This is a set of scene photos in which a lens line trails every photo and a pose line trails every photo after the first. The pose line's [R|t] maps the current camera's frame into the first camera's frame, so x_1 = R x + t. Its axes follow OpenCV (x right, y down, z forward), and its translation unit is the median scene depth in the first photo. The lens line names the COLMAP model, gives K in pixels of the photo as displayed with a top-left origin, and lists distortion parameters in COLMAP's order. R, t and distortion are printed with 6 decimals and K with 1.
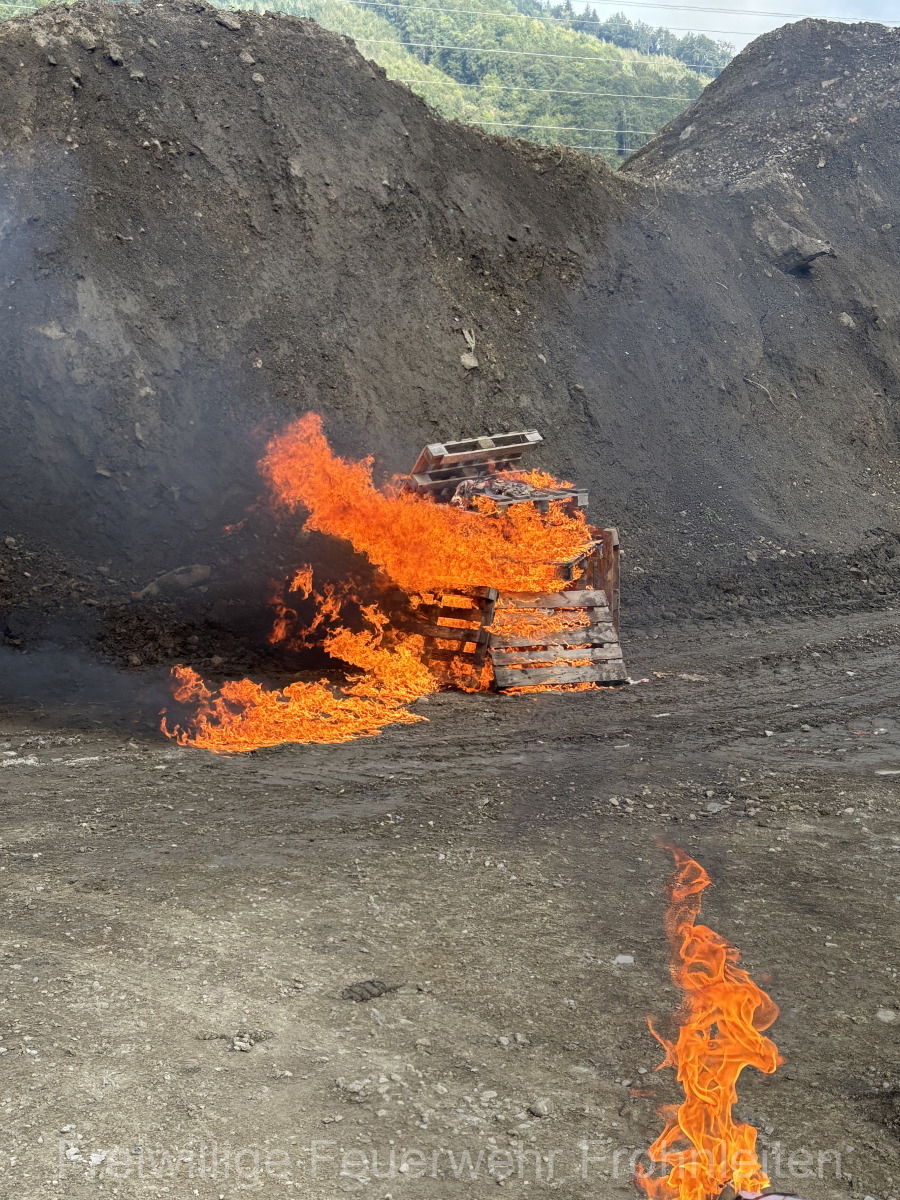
lens RADIAL K [[1483.1, 0, 455.5], [0, 1483.1, 604.2], [0, 0, 1]] dist [0.191355, -0.536968]
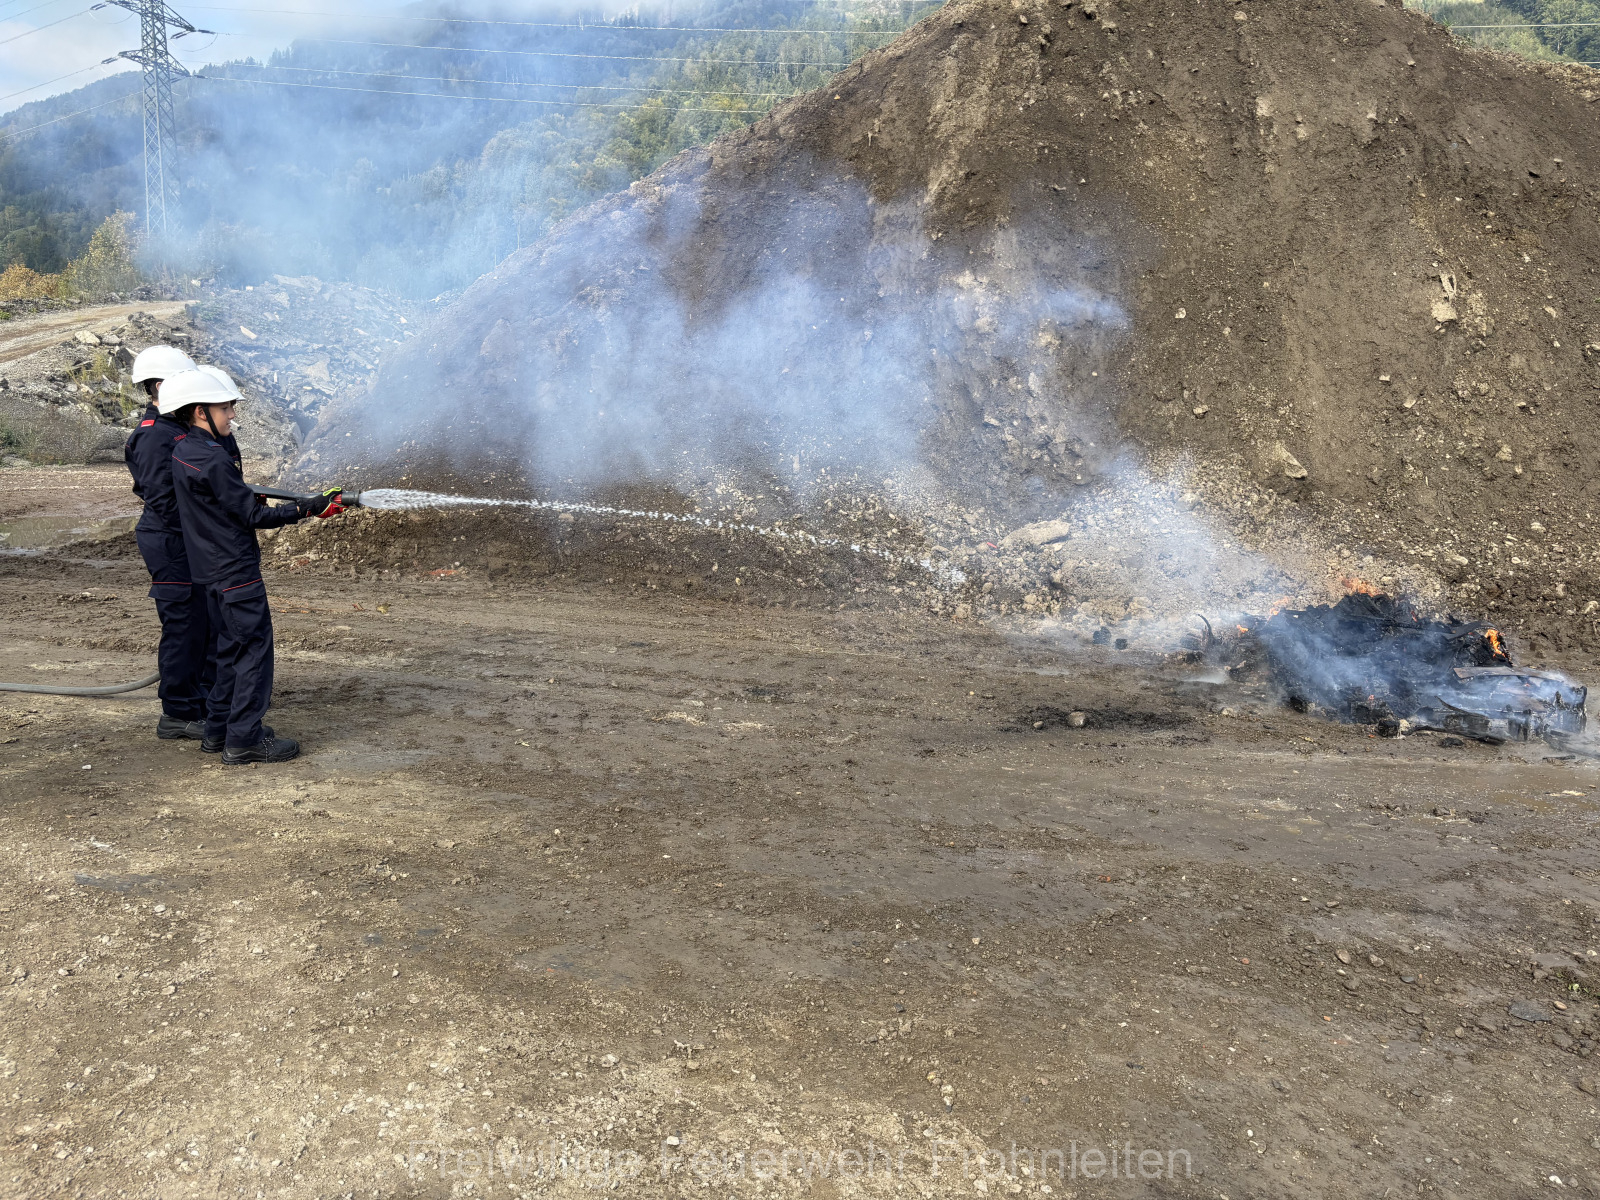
lens RADIAL K [[1194.7, 0, 795.3], [0, 1194.7, 591.6], [0, 0, 1]] dist [0.088315, -0.067974]
pose [[0.862124, 0.119044, -0.492515, 0.049749], [-0.099152, 0.992853, 0.066419, -0.011384], [0.496902, -0.008428, 0.867766, 0.184130]]
